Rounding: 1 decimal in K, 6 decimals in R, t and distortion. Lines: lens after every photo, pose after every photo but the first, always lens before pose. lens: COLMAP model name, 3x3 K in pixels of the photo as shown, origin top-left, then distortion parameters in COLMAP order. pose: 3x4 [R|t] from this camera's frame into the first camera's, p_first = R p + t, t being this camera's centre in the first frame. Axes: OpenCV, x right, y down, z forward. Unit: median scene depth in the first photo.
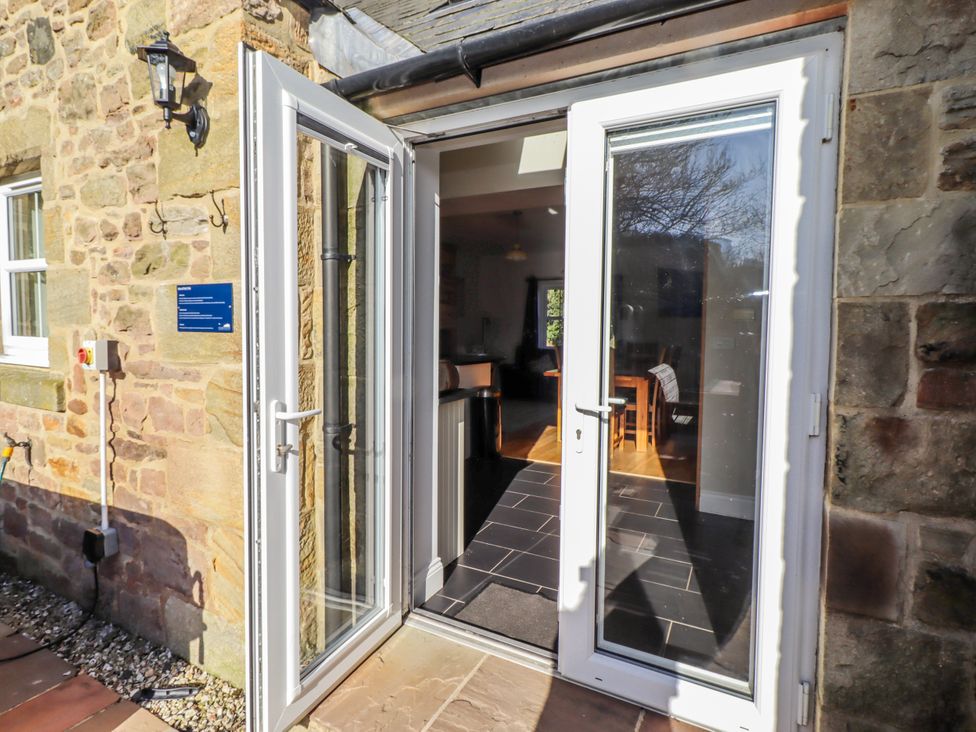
lens RADIAL K [[510.7, 0, 497.1], [0, 510.7, 350.2], [0, 0, 1]] dist [0.007368, -0.001381]
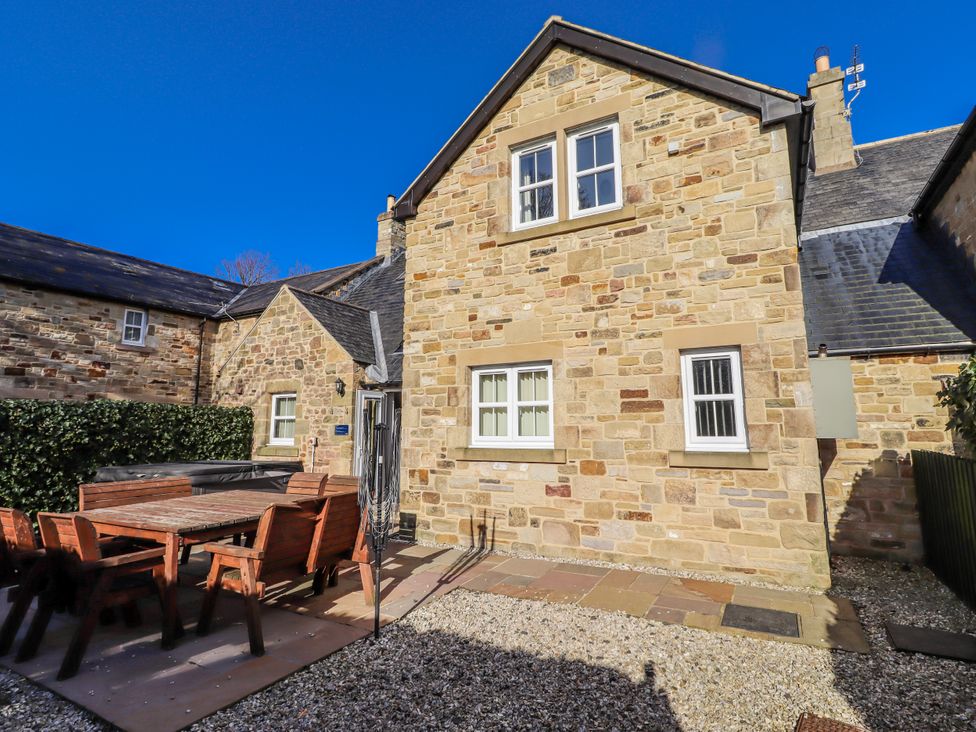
lens RADIAL K [[510.7, 0, 497.1], [0, 510.7, 350.2], [0, 0, 1]] dist [0.007368, -0.001381]
pose [[0.999480, -0.021695, -0.023859, 0.946122], [0.016556, 0.980128, -0.197672, 0.145560], [0.027673, 0.197175, 0.979978, -3.548191]]
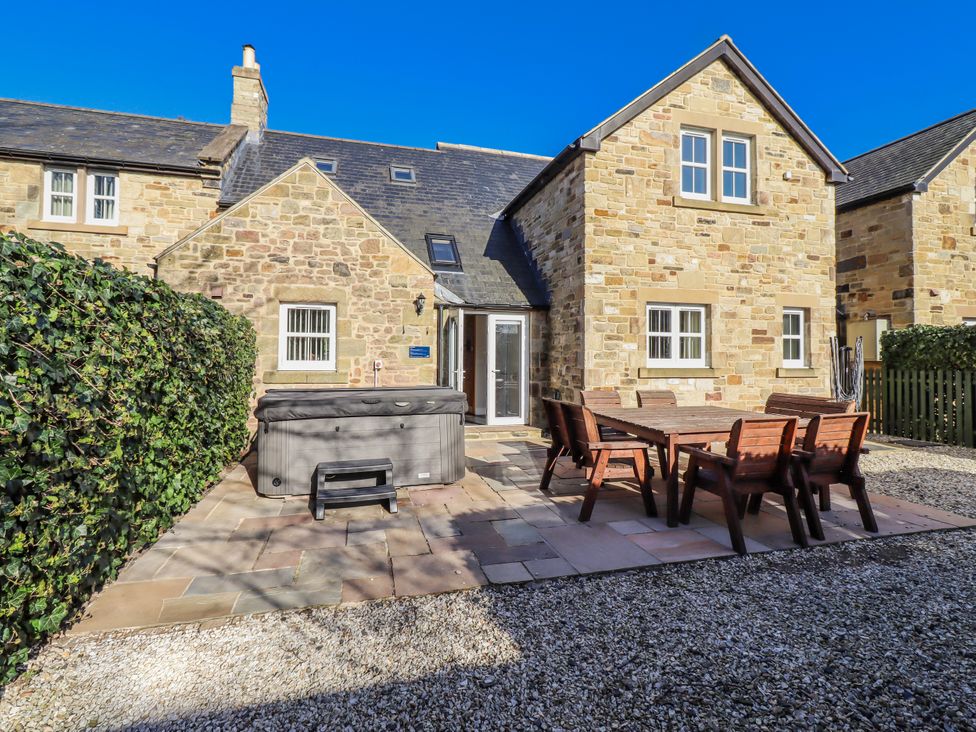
lens RADIAL K [[510.7, 0, 497.1], [0, 510.7, 350.2], [0, 0, 1]] dist [0.007368, -0.001381]
pose [[0.727081, 0.007094, 0.686515, -2.844128], [0.035232, 0.998244, -0.047630, 0.120866], [-0.685647, 0.058818, 0.725554, -2.388693]]
